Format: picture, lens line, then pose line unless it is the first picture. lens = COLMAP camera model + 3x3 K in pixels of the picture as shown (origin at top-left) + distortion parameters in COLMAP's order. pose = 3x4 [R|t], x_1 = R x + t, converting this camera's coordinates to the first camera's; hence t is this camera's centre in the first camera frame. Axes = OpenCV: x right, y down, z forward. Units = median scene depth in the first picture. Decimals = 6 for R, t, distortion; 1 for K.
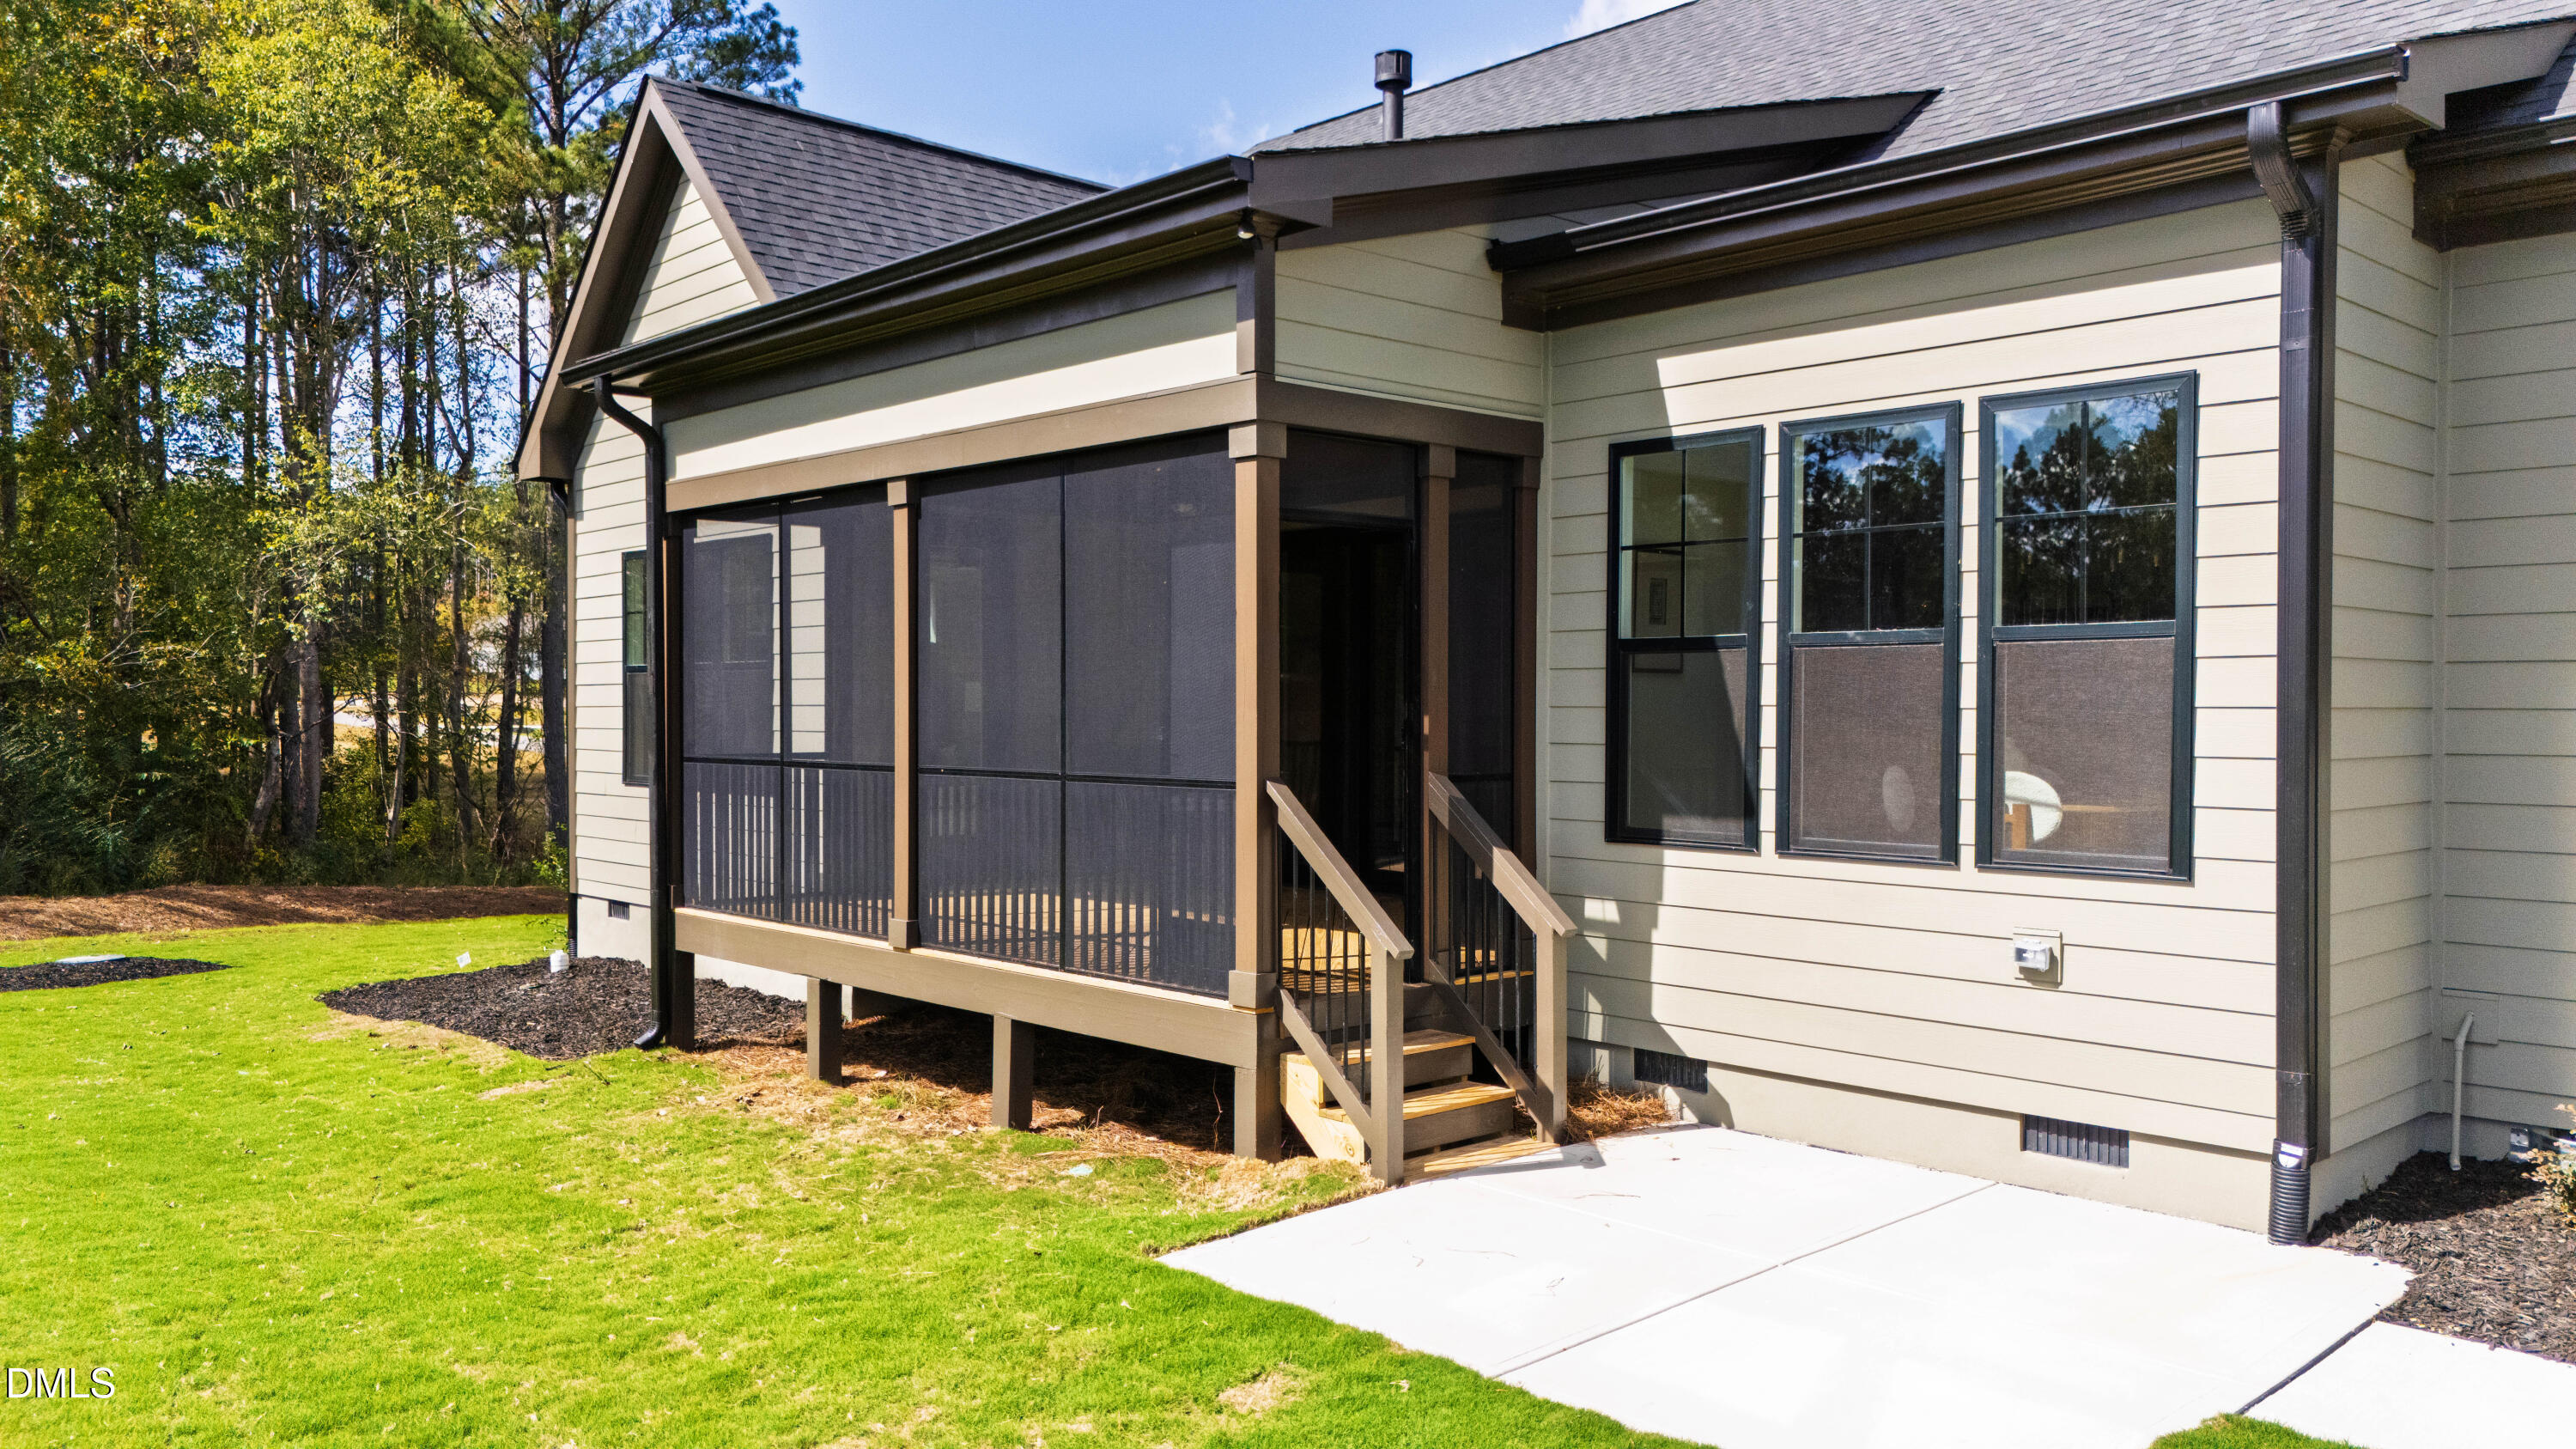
lens RADIAL K [[1892.9, 0, 1285.5], [0, 1892.9, 712.9], [0, 0, 1]] dist [0.084636, -0.001124]
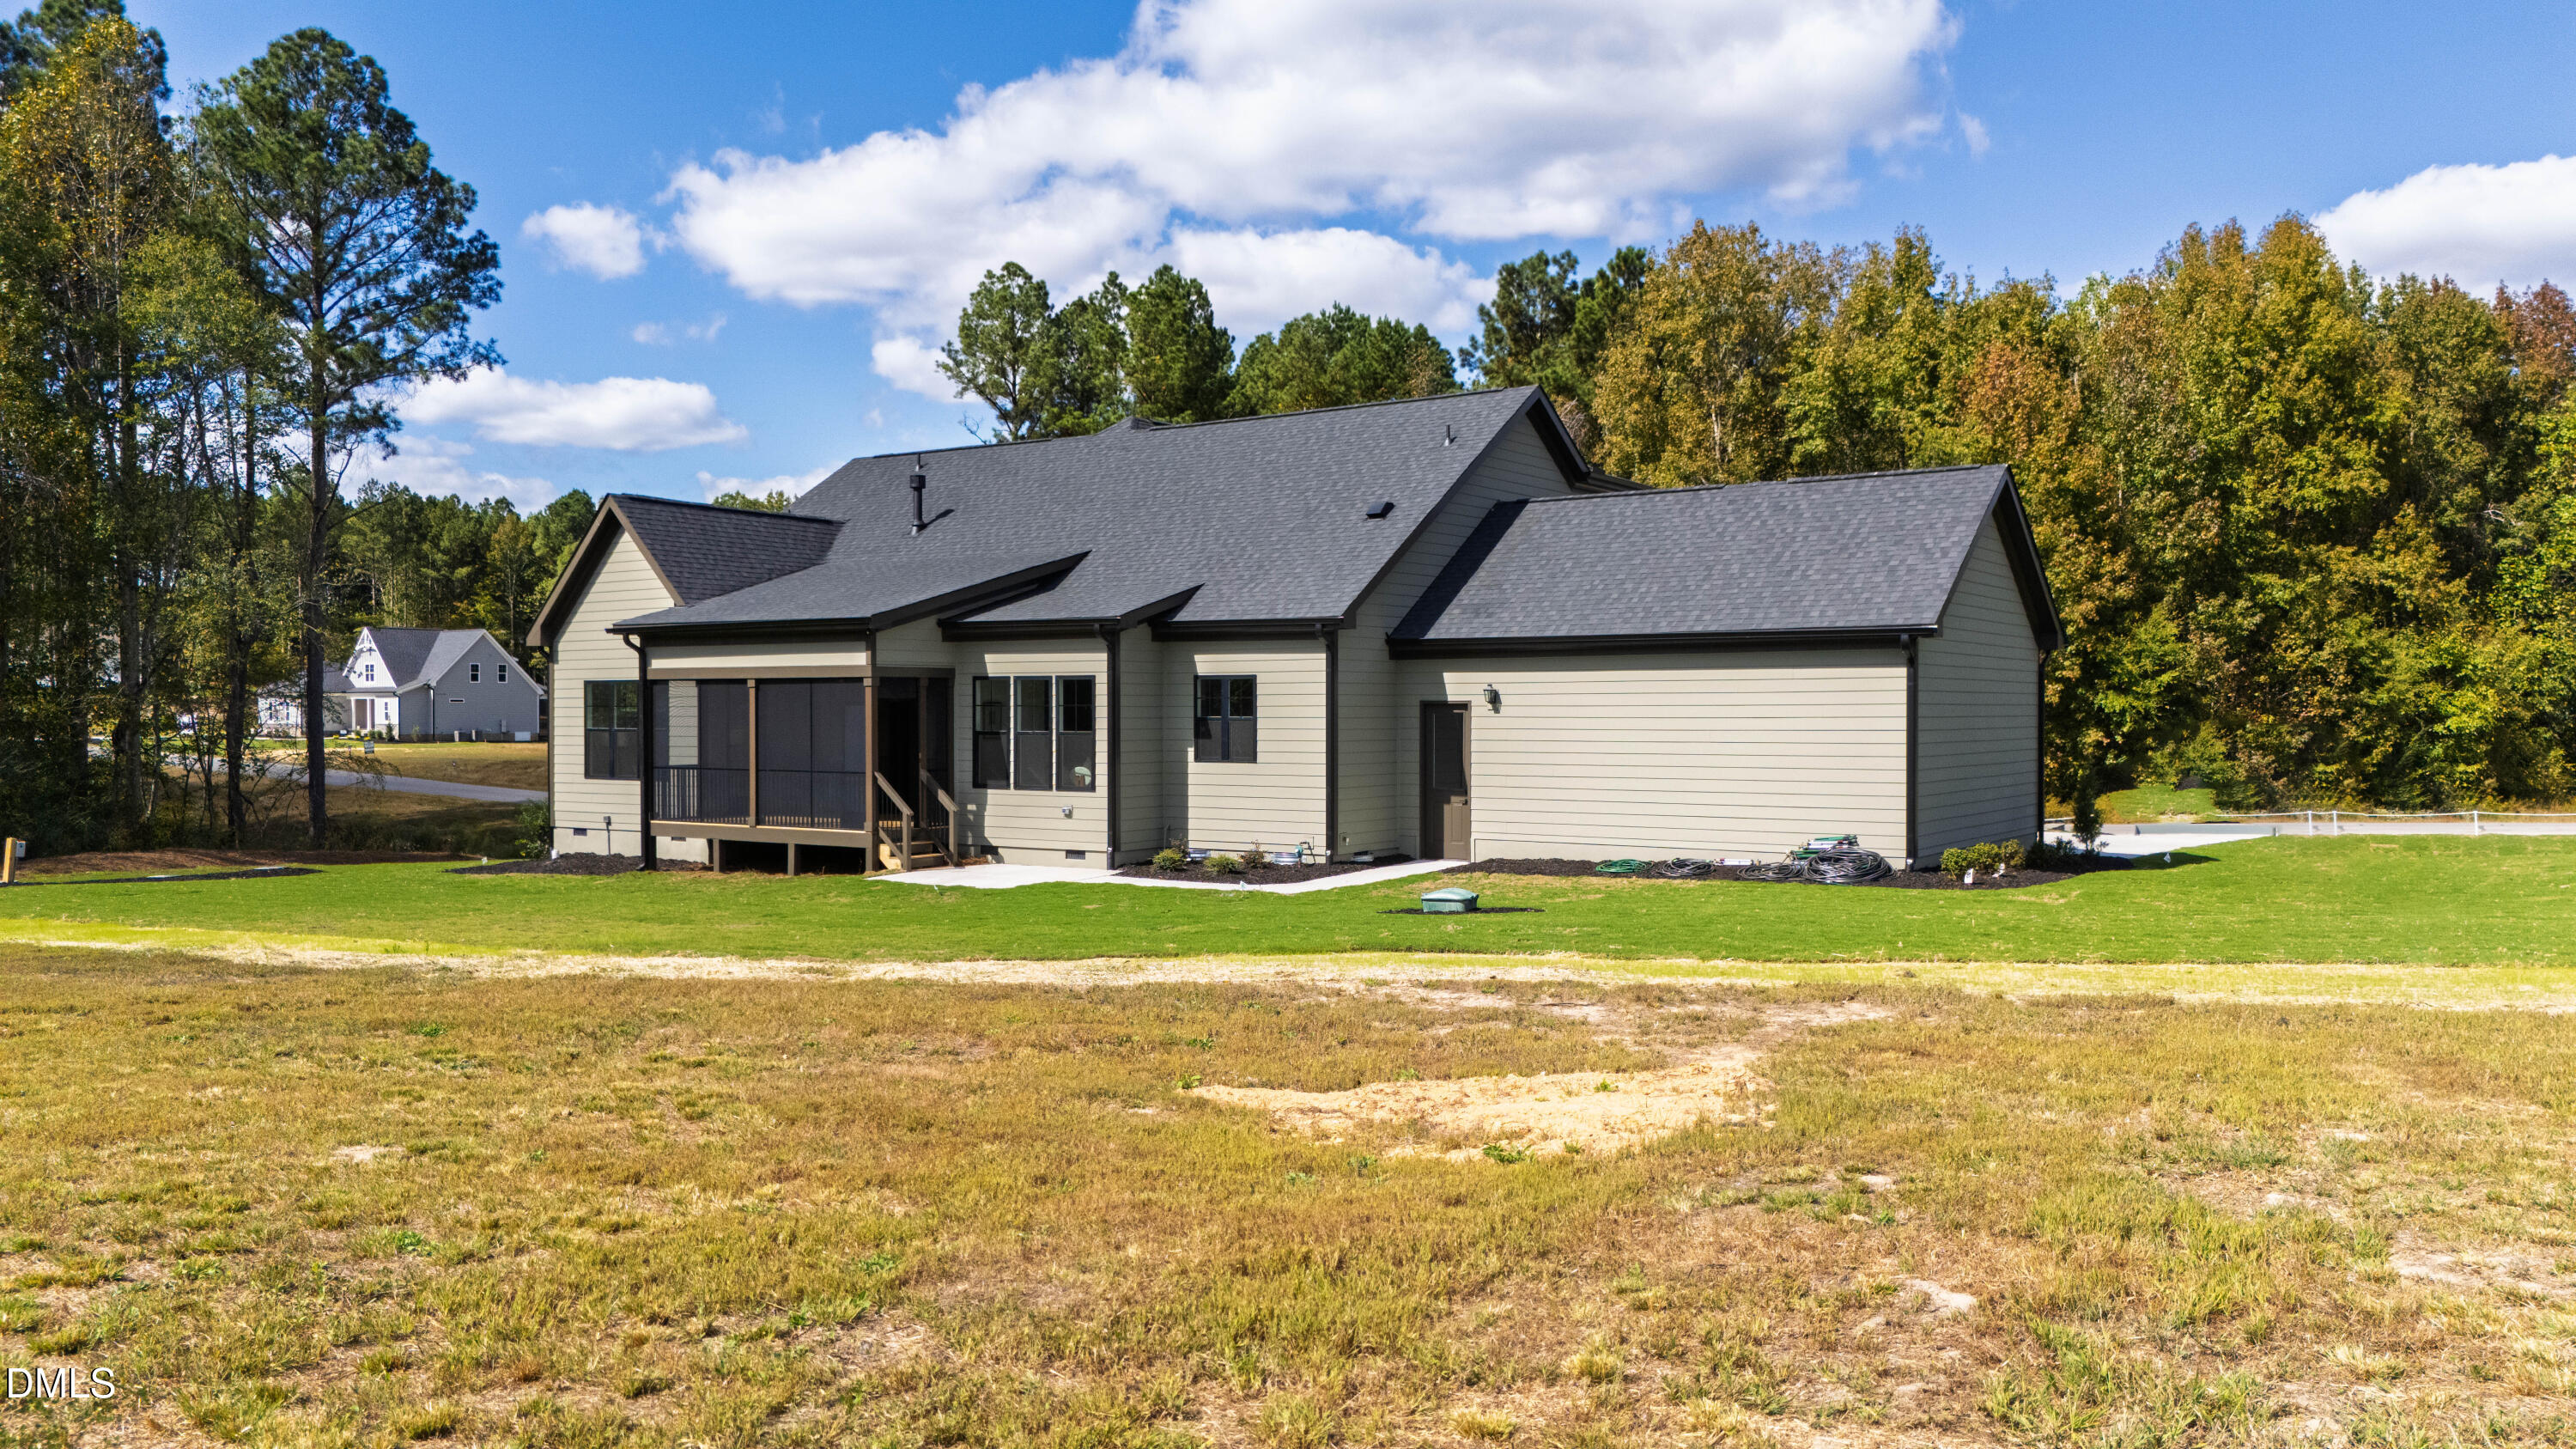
lens RADIAL K [[1892.9, 0, 1285.5], [0, 1892.9, 712.9], [0, 0, 1]] dist [0.084636, -0.001124]
pose [[0.975028, -0.008047, 0.221934, -0.048024], [0.007024, 0.999961, 0.005395, -0.089504], [-0.221969, -0.003701, 0.975047, -2.652698]]
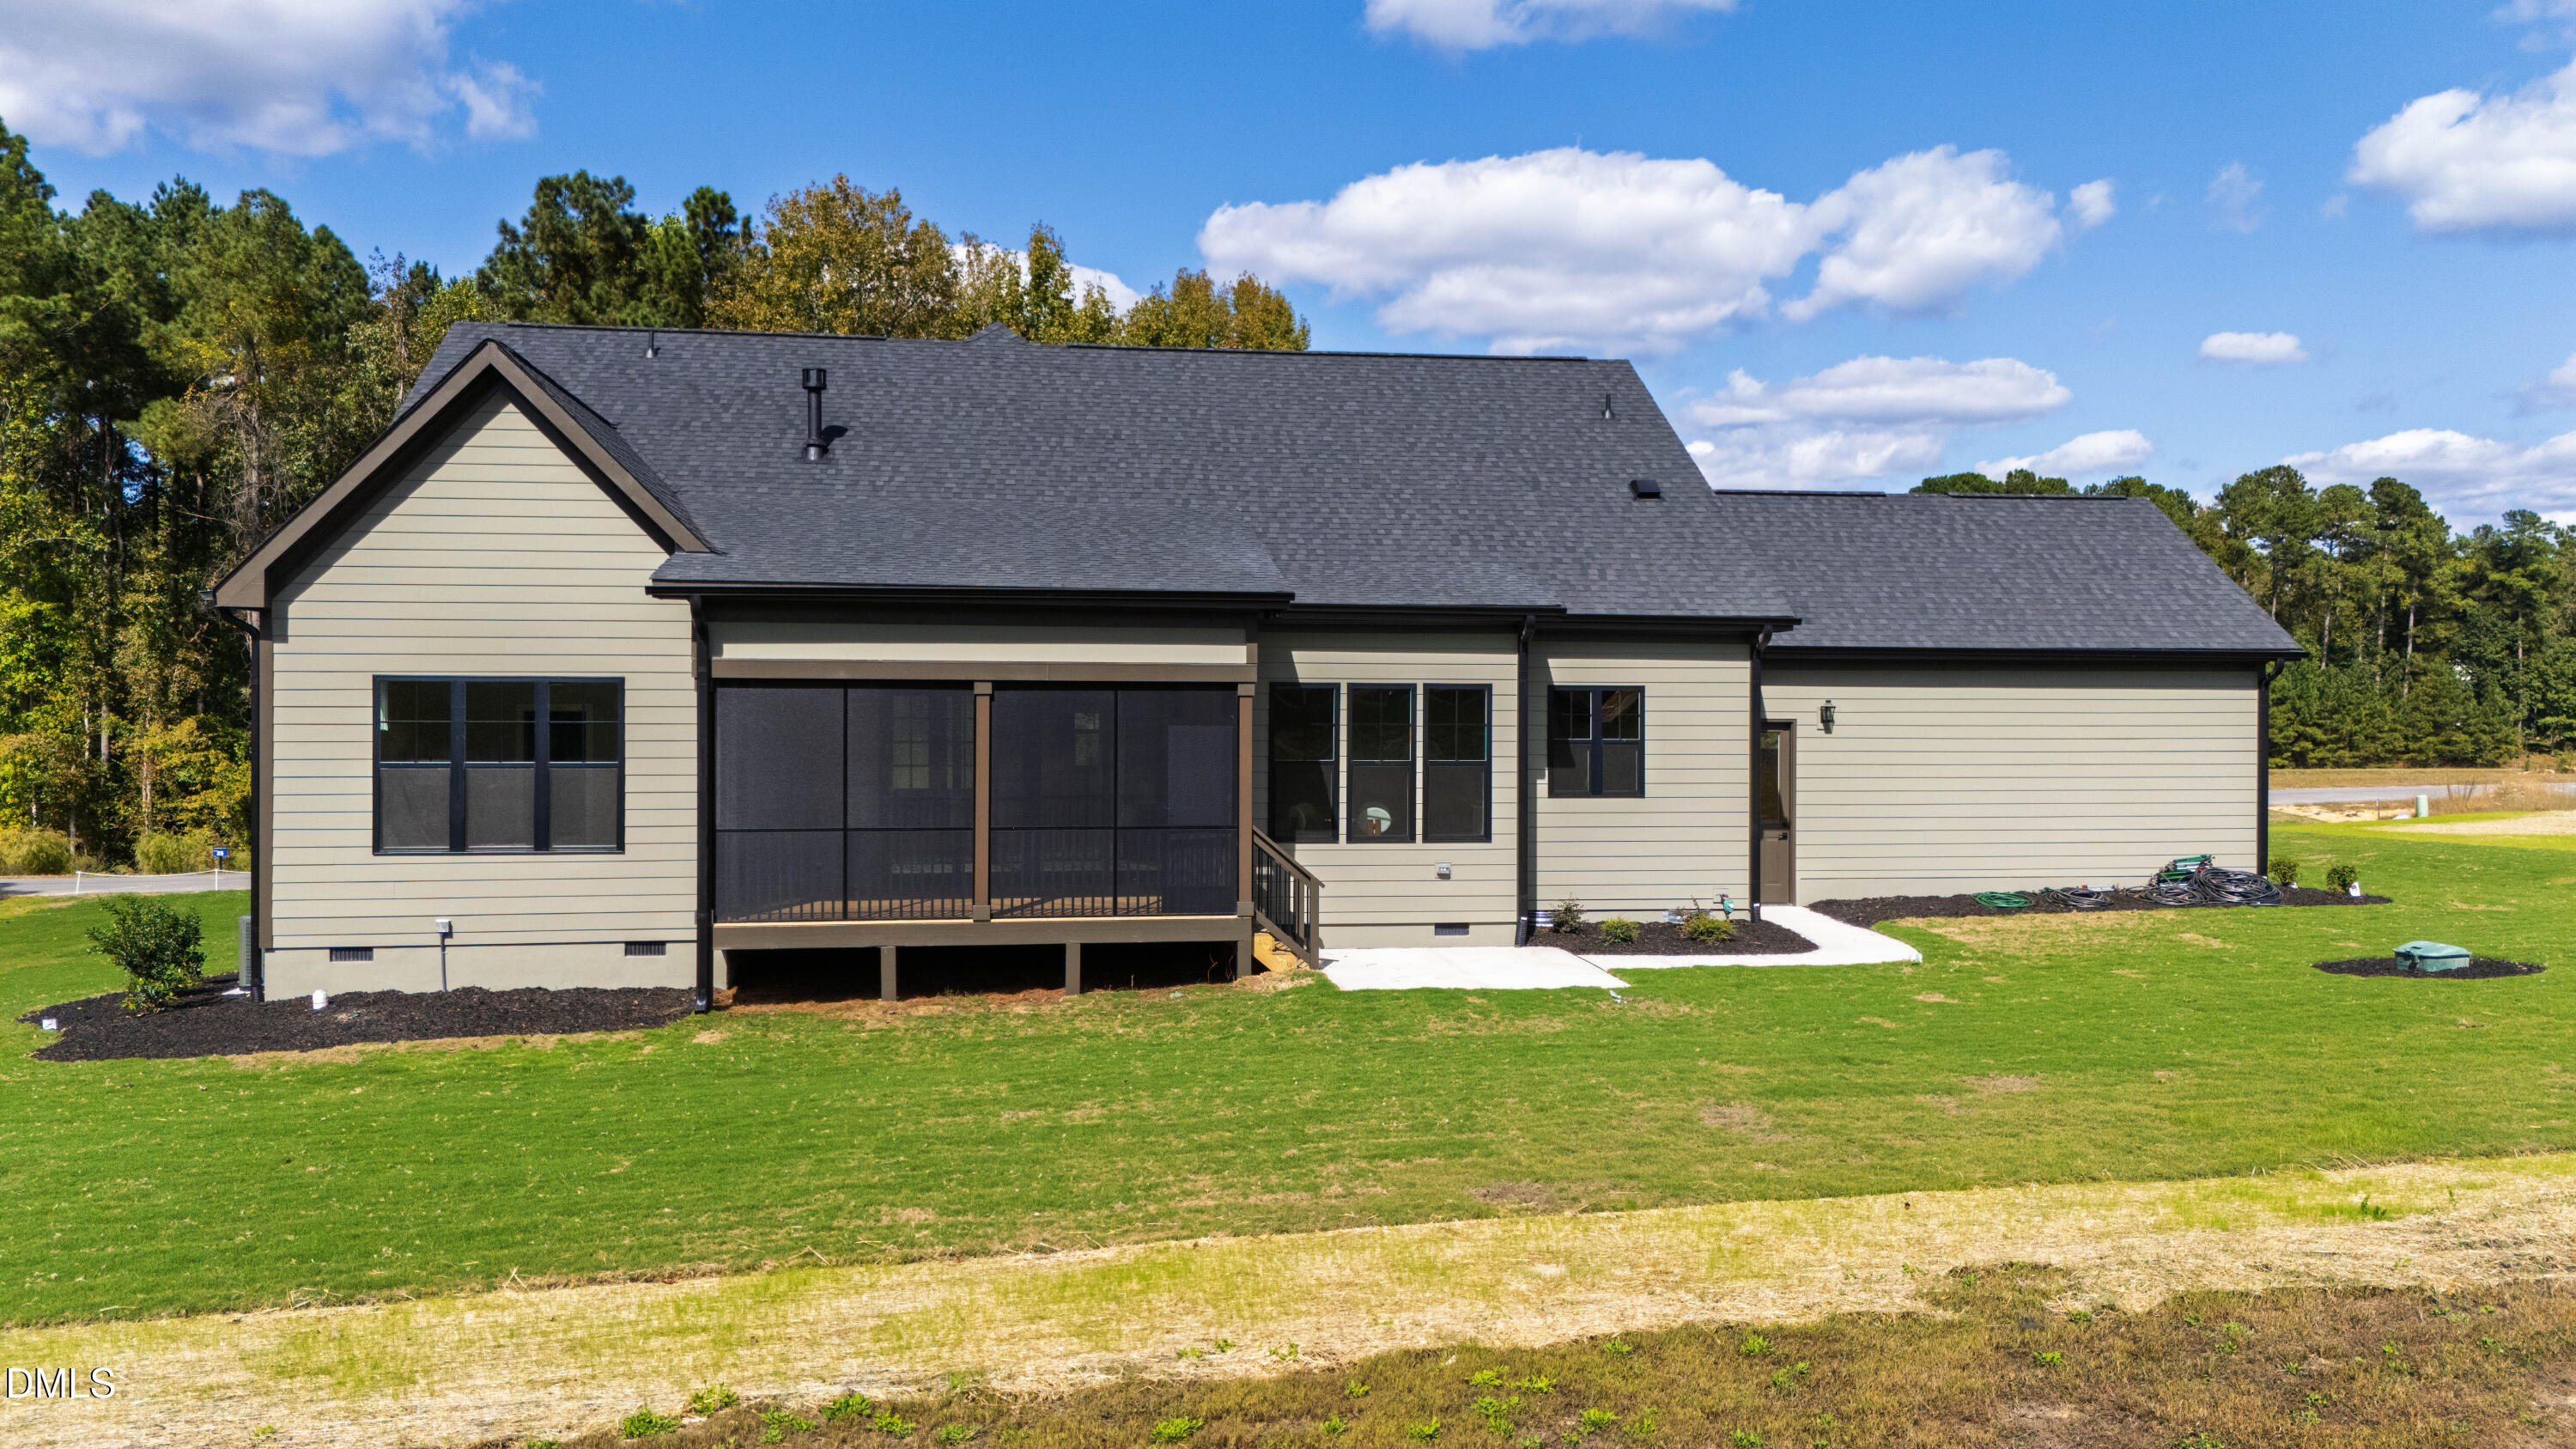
lens RADIAL K [[1892.9, 0, 1285.5], [0, 1892.9, 712.9], [0, 0, 1]] dist [0.084636, -0.001124]
pose [[0.571257, -0.005433, 0.820753, -1.883016], [-0.001456, 0.999970, 0.007632, -0.122387], [-0.820770, -0.005555, 0.571232, -0.424084]]
